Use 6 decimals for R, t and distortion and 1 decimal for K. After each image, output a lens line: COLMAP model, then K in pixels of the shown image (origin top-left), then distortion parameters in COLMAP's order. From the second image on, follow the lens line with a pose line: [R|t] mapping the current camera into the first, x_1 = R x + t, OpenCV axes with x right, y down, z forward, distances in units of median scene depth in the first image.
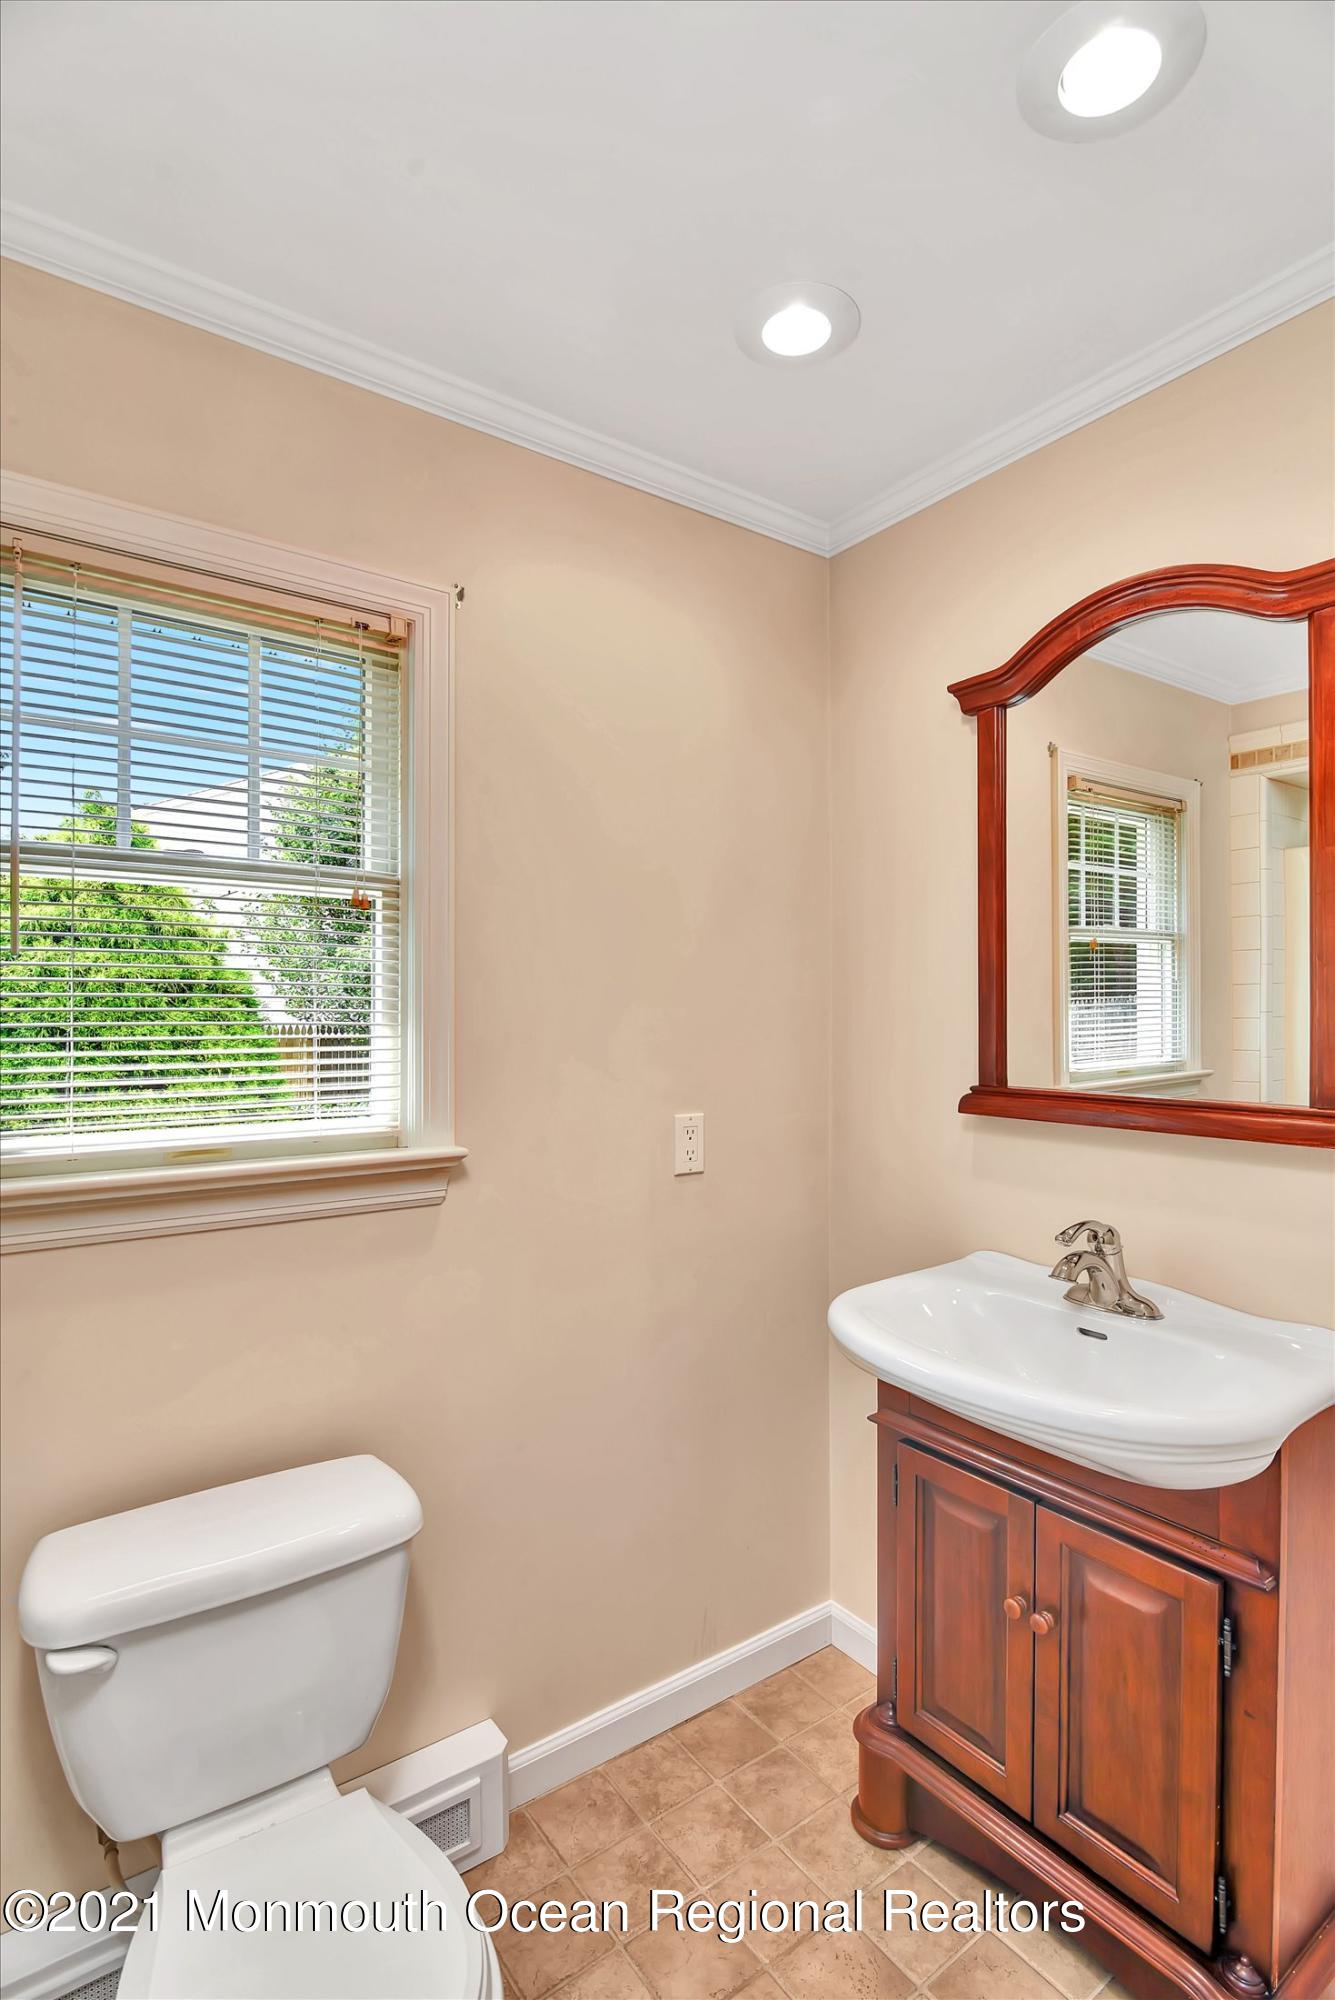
lens RADIAL K [[991.2, 0, 667.5], [0, 991.2, 1000.0], [0, 0, 1]] dist [-0.014774, -0.000657]
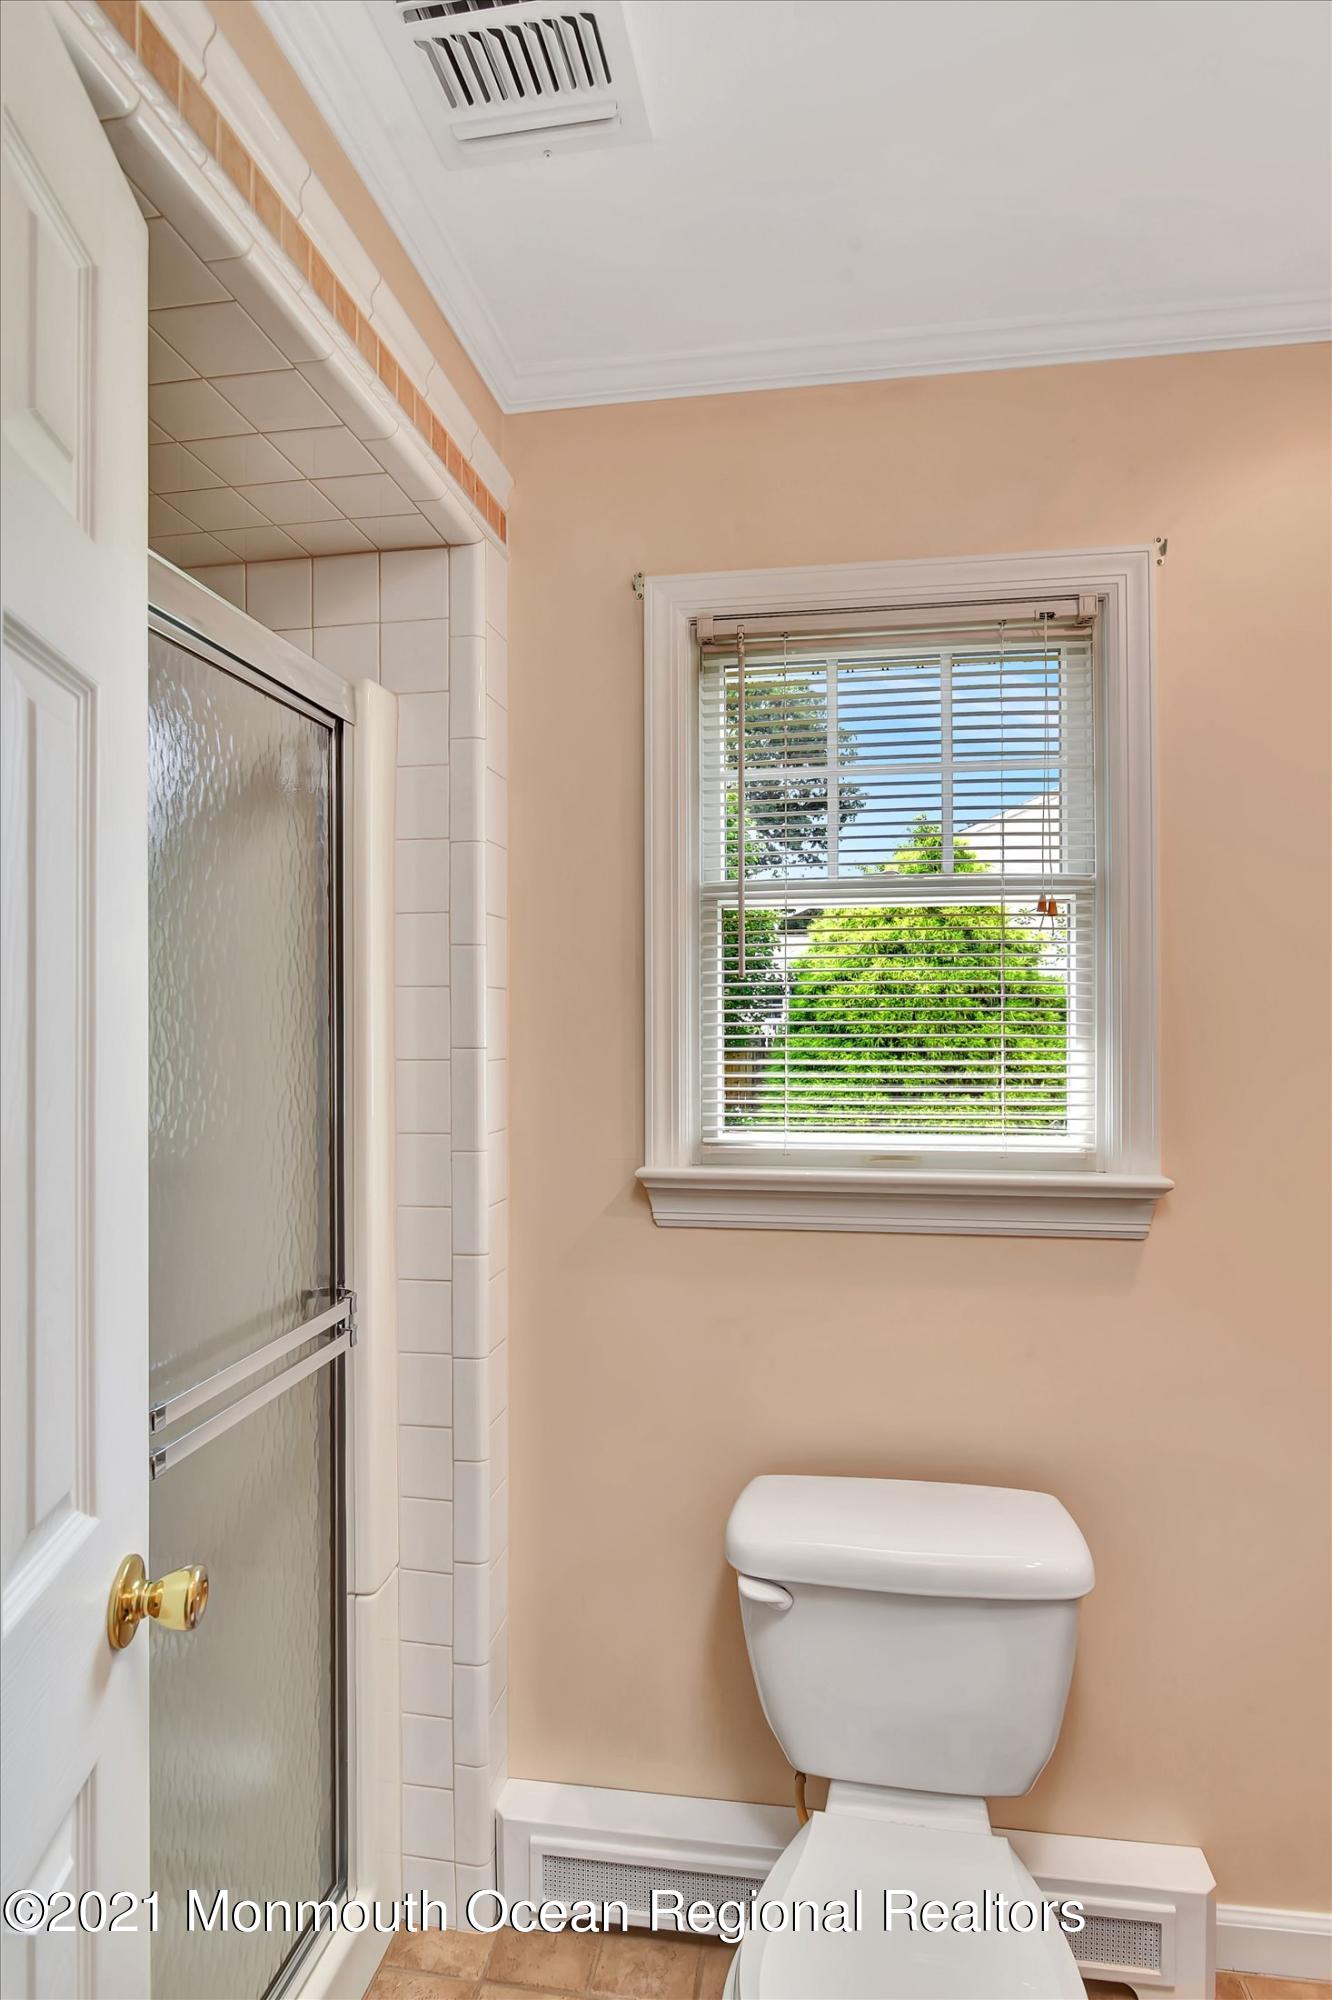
lens RADIAL K [[1007.9, 0, 704.4], [0, 1007.9, 1012.3], [0, 0, 1]] dist [-0.030024, 0.010876]
pose [[0.713997, -0.012497, -0.700037, 0.120242], [0.013373, 0.999902, -0.004211, 0.000599], [0.700021, -0.006355, 0.714094, 0.082740]]
